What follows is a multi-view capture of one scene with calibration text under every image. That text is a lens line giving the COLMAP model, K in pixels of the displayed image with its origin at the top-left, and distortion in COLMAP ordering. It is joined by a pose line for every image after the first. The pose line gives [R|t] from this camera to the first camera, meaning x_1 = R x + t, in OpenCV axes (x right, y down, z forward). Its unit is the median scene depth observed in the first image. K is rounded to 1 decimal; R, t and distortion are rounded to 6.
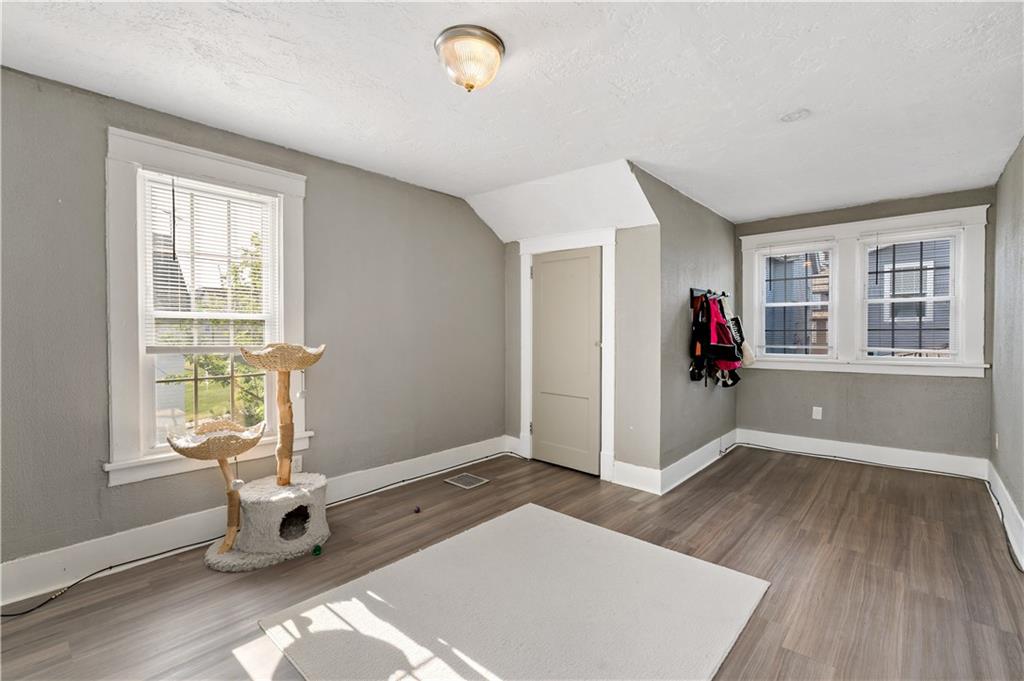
lens RADIAL K [[461.3, 0, 512.0], [0, 461.3, 340.5], [0, 0, 1]] dist [-0.001244, -0.000130]
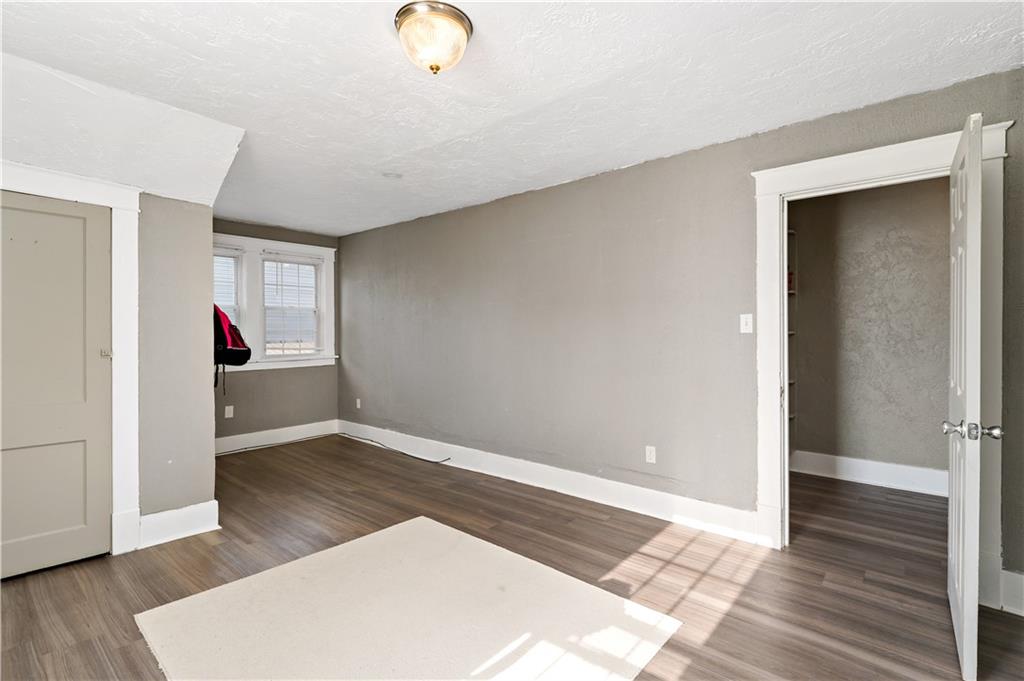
lens RADIAL K [[483.0, 0, 509.2], [0, 483.0, 334.7], [0, 0, 1]] dist [-0.000608, 0.000092]
pose [[-0.002499, -0.004147, 0.999988, -0.569701], [0.021819, 0.999753, 0.004200, -0.011779], [-0.999759, 0.021829, -0.002408, 0.469670]]
